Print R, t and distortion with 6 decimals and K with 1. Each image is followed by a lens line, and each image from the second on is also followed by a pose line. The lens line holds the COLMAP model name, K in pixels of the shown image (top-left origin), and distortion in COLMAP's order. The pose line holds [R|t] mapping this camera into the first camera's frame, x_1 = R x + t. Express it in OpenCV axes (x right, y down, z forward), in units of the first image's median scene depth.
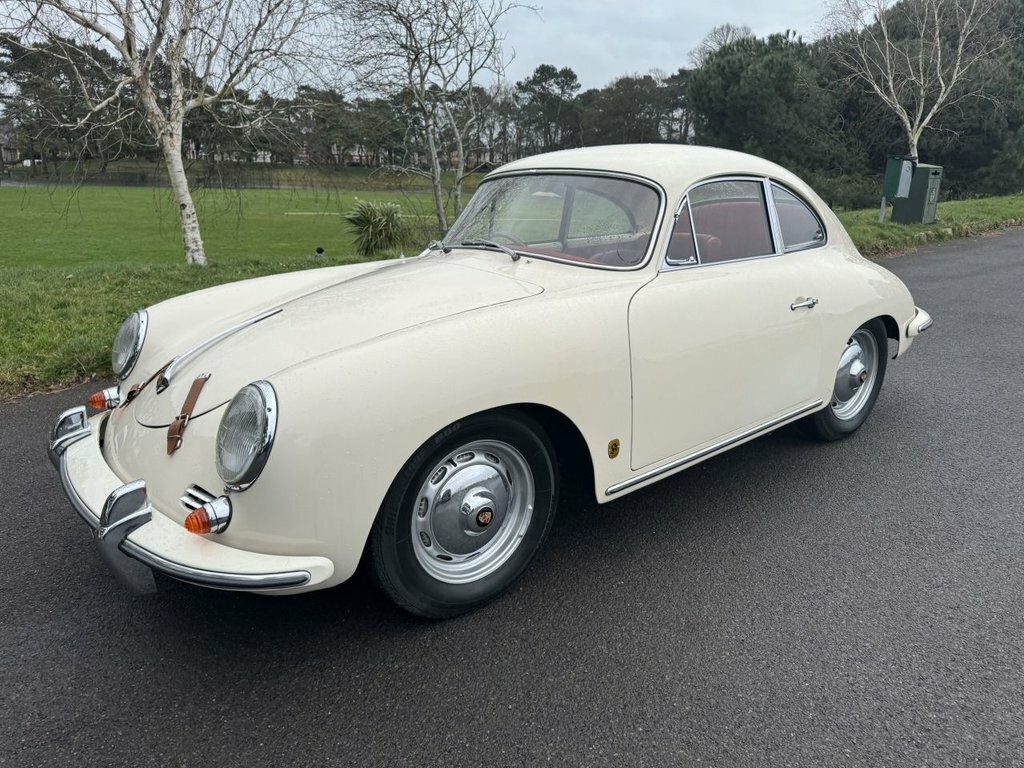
lens RADIAL K [[761.2, 0, 512.0], [0, 761.2, 384.0], [0, 0, 1]] dist [0.049641, -0.030263]
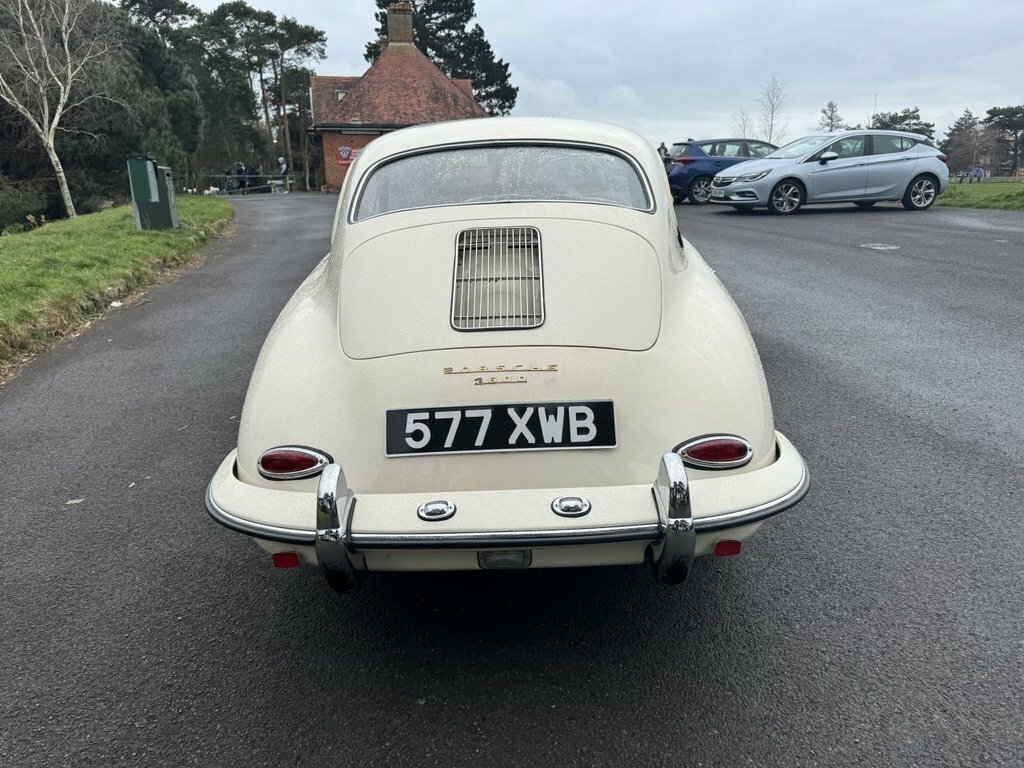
lens RADIAL K [[761.2, 0, 512.0], [0, 761.2, 384.0], [0, 0, 1]] dist [0.049641, -0.030263]
pose [[0.454133, -0.261579, 0.851669, -0.072431], [0.272389, 0.950920, 0.146817, -0.031145], [-0.848273, 0.165311, 0.503096, 0.123044]]
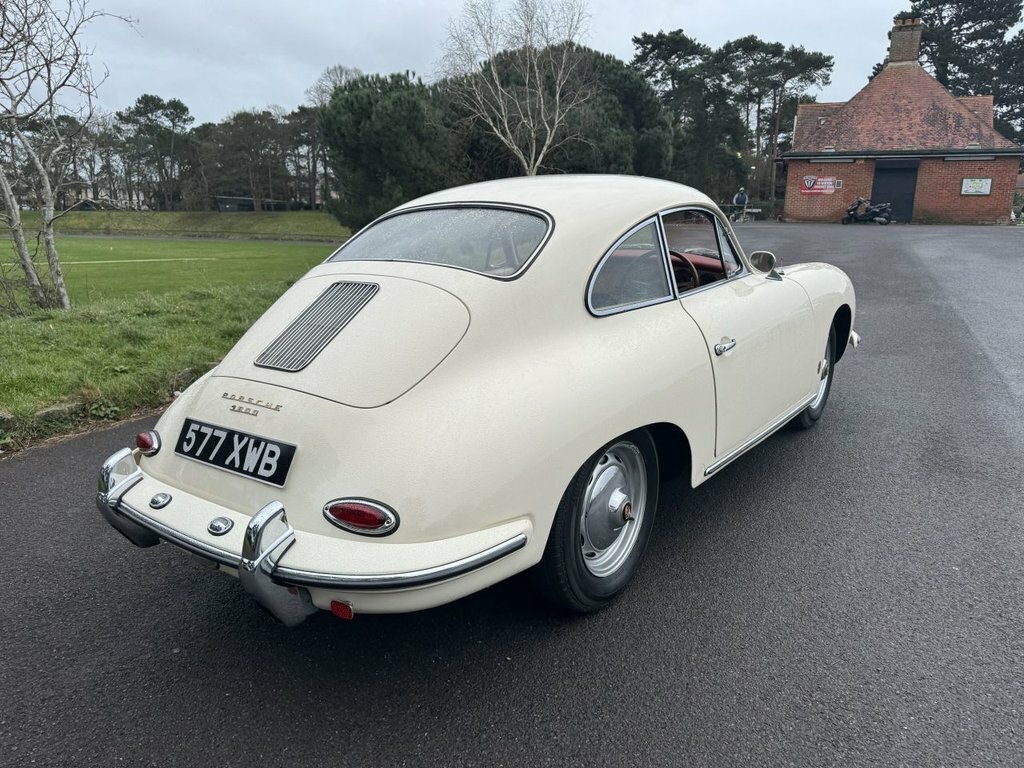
lens RADIAL K [[761.2, 0, 512.0], [0, 761.2, 384.0], [0, 0, 1]] dist [0.049641, -0.030263]
pose [[0.897444, -0.116792, 0.425387, 0.000445], [0.135395, 0.990698, -0.013643, -0.013907], [-0.419837, 0.069839, 0.904909, 0.048634]]
